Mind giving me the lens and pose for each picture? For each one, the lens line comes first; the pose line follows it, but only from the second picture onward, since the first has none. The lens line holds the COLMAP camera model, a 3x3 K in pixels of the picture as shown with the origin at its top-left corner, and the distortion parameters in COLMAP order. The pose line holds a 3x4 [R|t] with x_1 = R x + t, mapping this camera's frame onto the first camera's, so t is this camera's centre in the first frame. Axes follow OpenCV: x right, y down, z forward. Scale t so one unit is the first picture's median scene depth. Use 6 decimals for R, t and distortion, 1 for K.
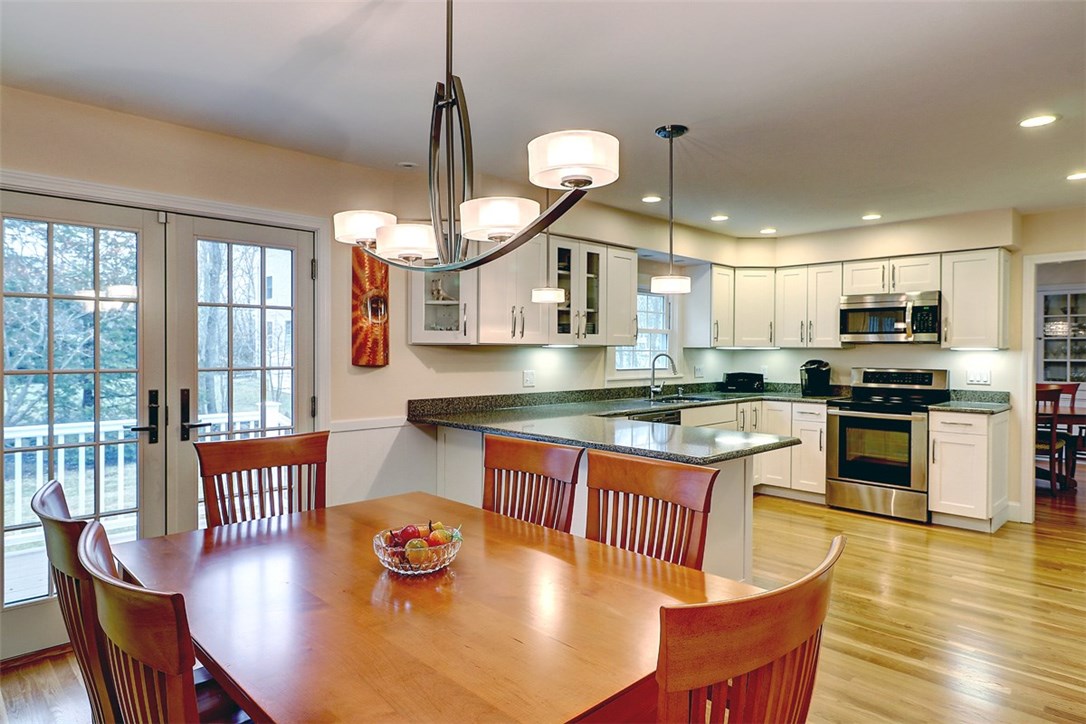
lens RADIAL K [[646.3, 0, 537.0], [0, 646.3, 356.7], [0, 0, 1]] dist [0.001265, 0.001134]
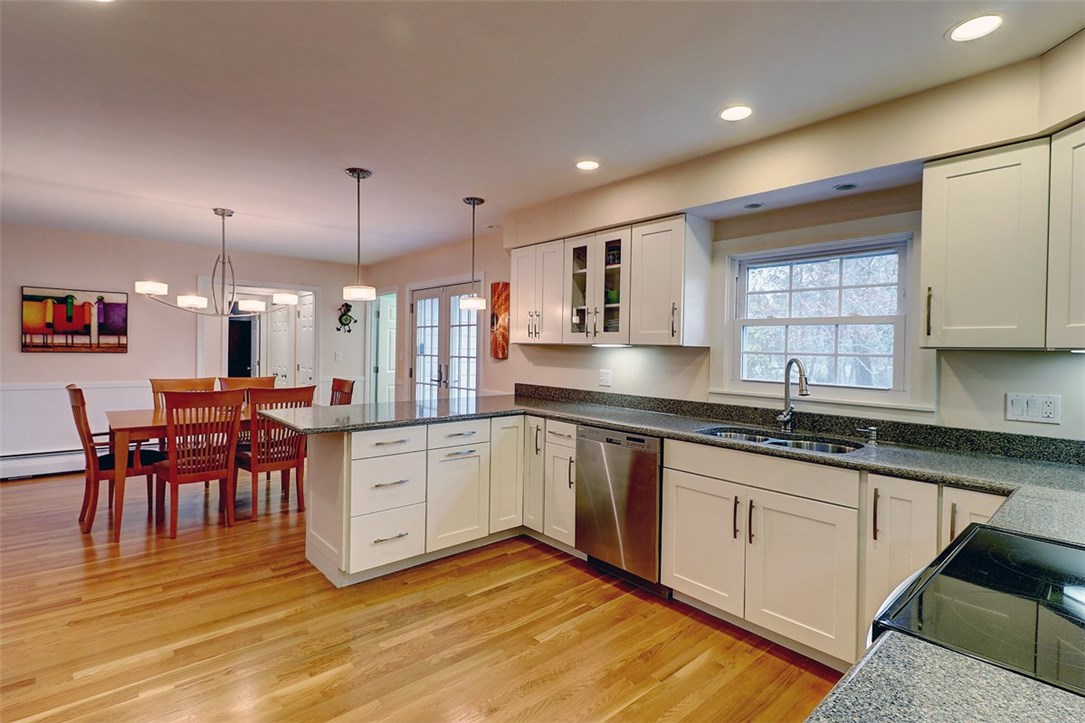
lens RADIAL K [[520.2, 0, 544.3], [0, 520.2, 357.1], [0, 0, 1]] dist [0.002740, -0.000103]
pose [[-0.046110, 0.013838, -0.998841, 0.763949], [-0.026620, 0.999532, 0.015077, -0.008043], [0.998582, 0.027284, -0.045720, 0.891253]]
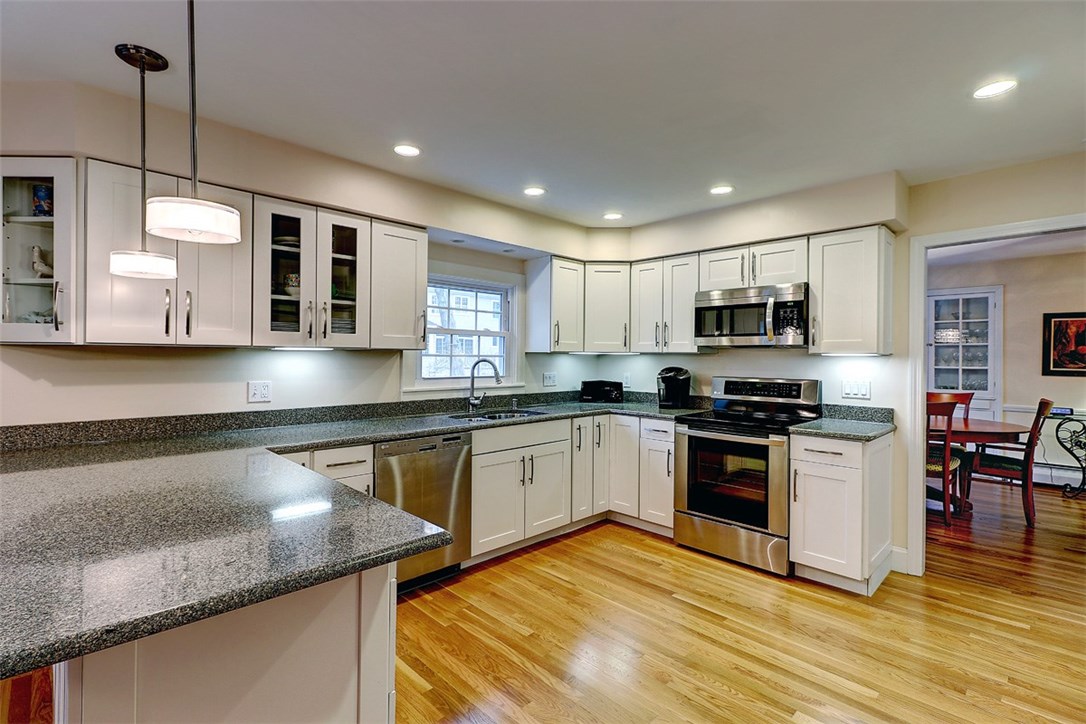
lens RADIAL K [[502.4, 0, 538.2], [0, 502.4, 357.3], [0, 0, 1]] dist [0.002336, -0.000389]
pose [[0.999995, 0.003254, -0.000485, 0.298590], [-0.003258, 0.999965, -0.007698, -0.002756], [0.000460, 0.007699, 0.999970, 0.387181]]
